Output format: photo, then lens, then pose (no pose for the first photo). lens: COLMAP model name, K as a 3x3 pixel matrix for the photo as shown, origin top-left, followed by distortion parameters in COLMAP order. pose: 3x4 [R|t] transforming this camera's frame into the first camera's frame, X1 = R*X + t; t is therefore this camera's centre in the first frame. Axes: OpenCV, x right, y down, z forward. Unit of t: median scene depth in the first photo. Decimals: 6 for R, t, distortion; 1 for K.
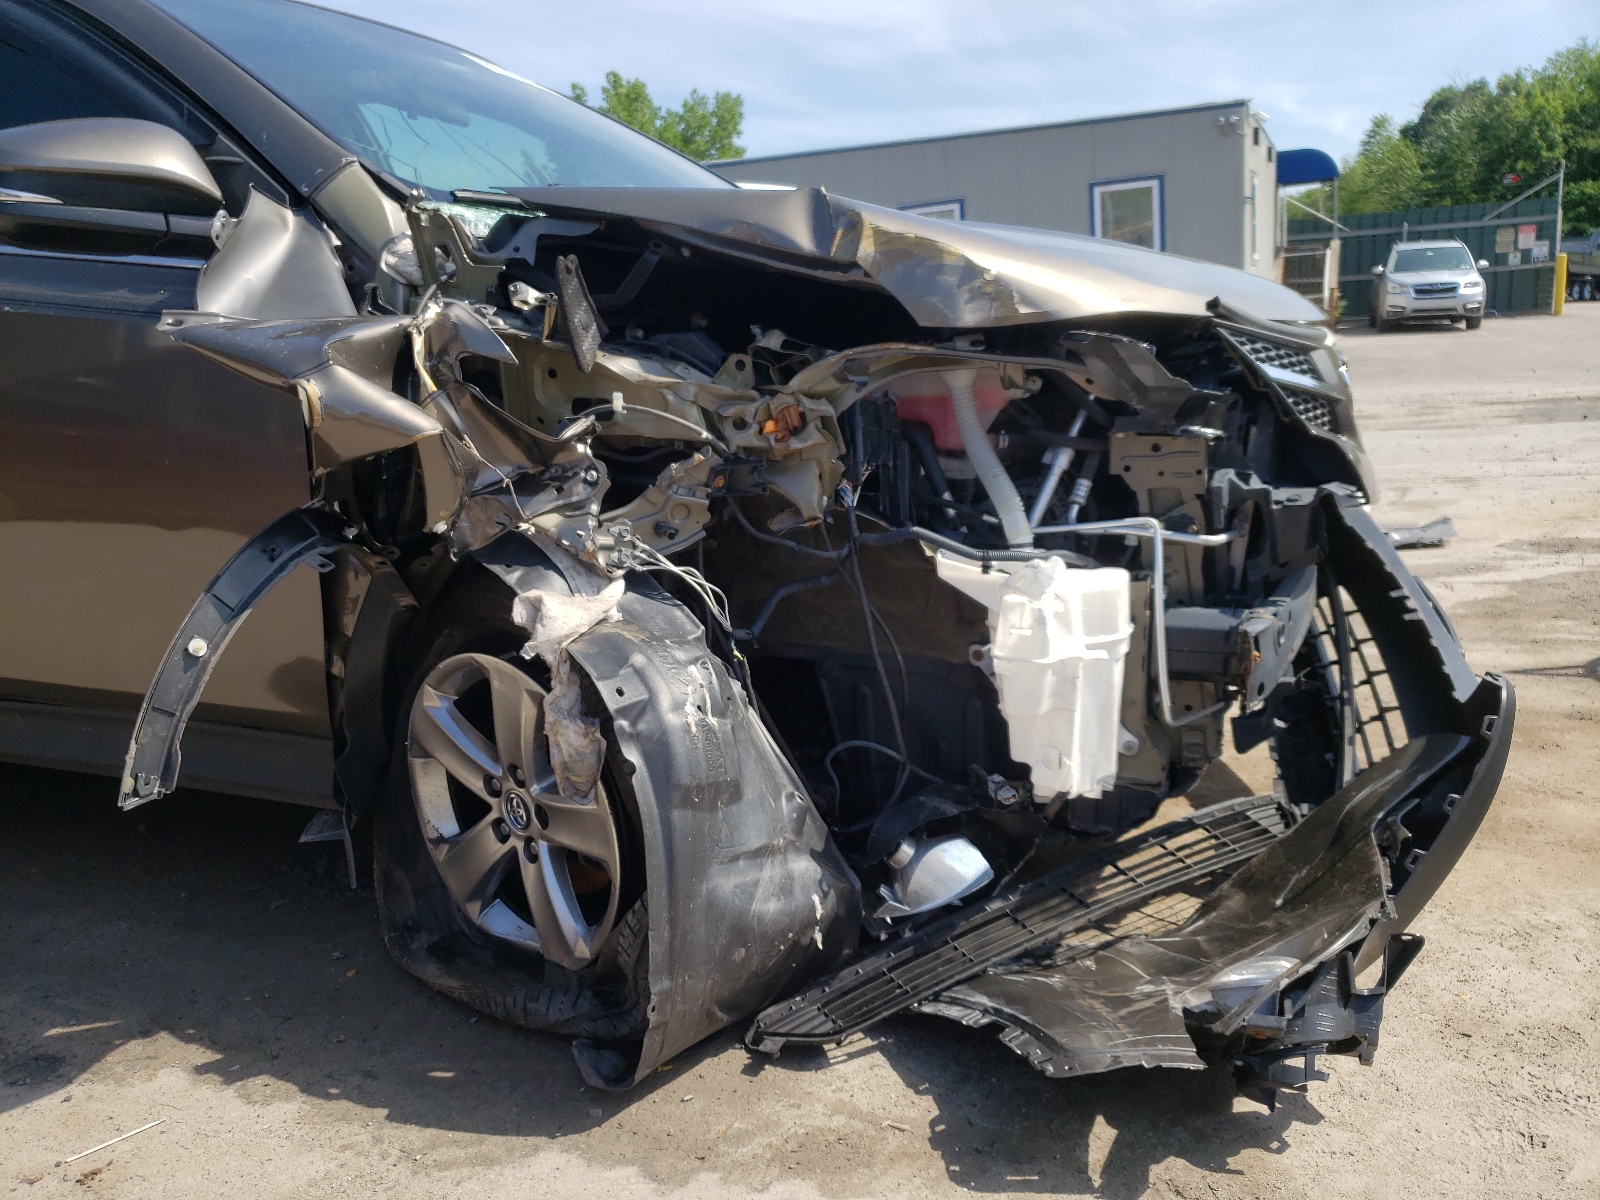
lens RADIAL K [[1140.9, 0, 832.5], [0, 1140.9, 645.2], [0, 0, 1]] dist [0.158843, -0.249816]
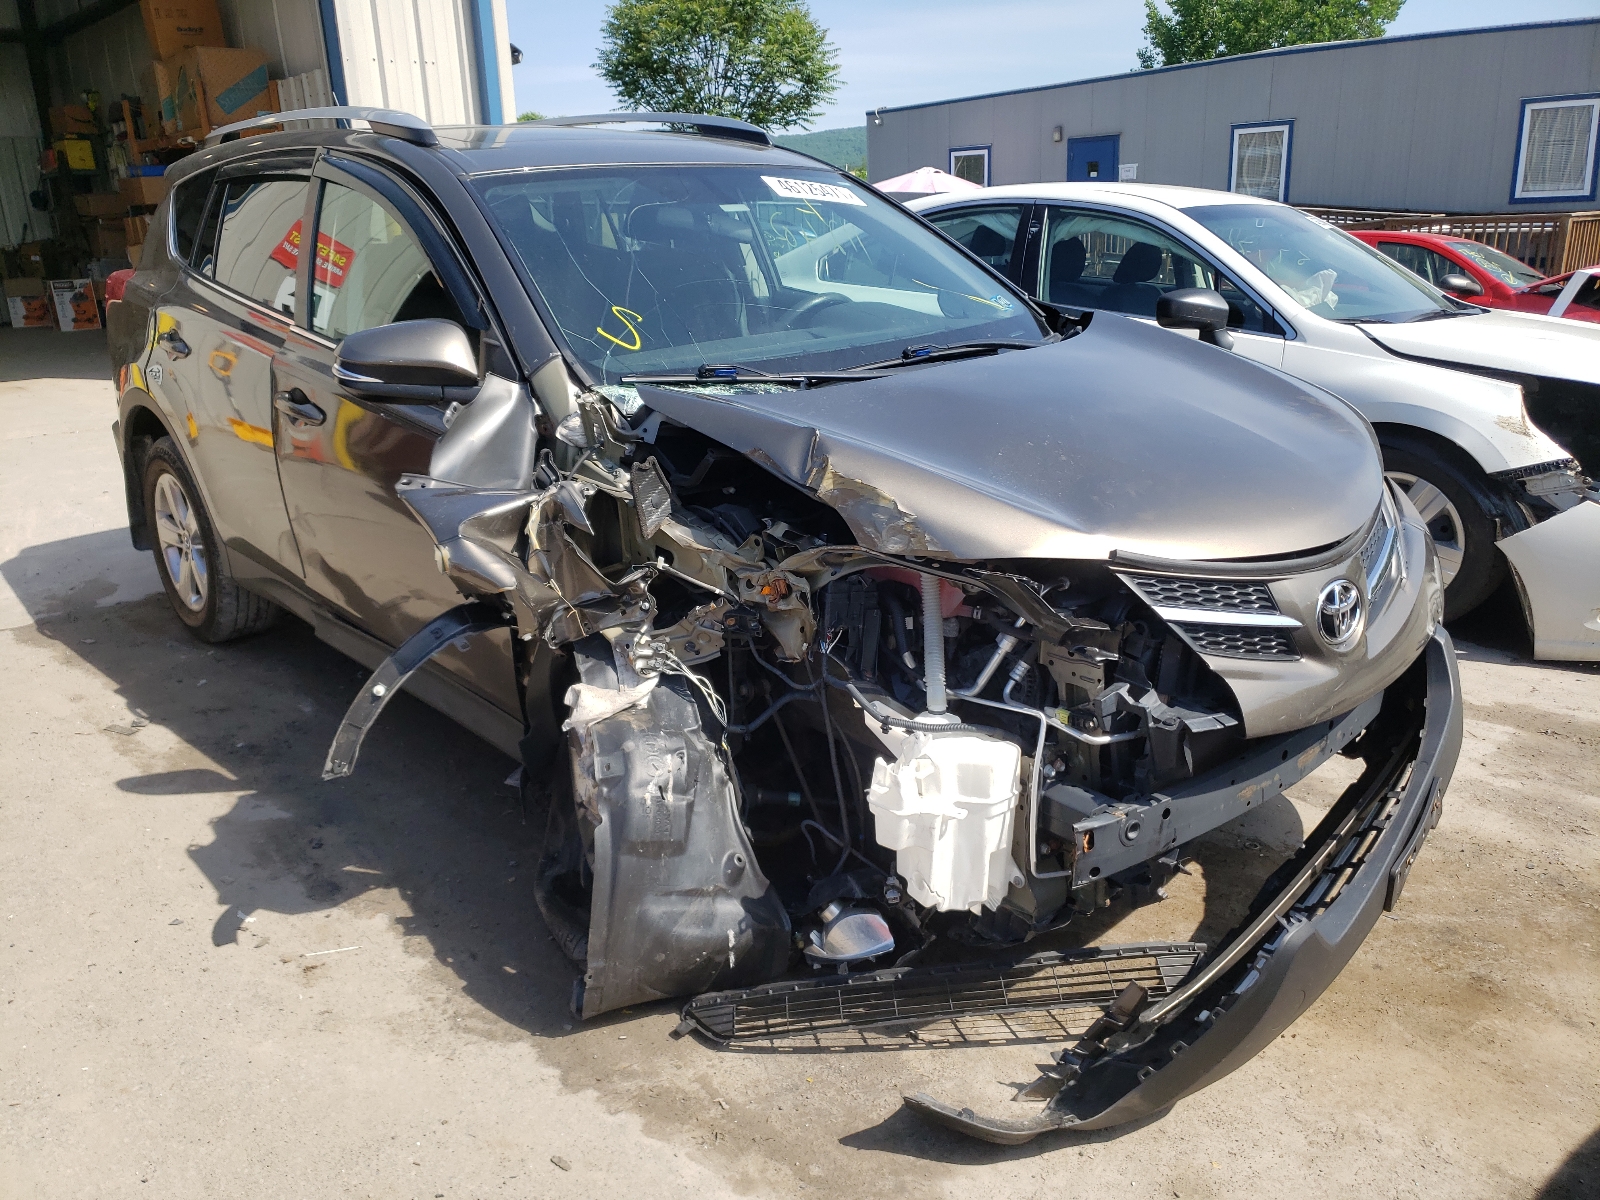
lens RADIAL K [[1140.9, 0, 832.5], [0, 1140.9, 645.2], [0, 0, 1]] dist [0.158843, -0.249816]
pose [[0.905348, 0.196135, -0.376665, 0.543547], [-0.162837, 0.979494, 0.118644, -0.302335], [0.392211, -0.046079, 0.918720, -0.221613]]
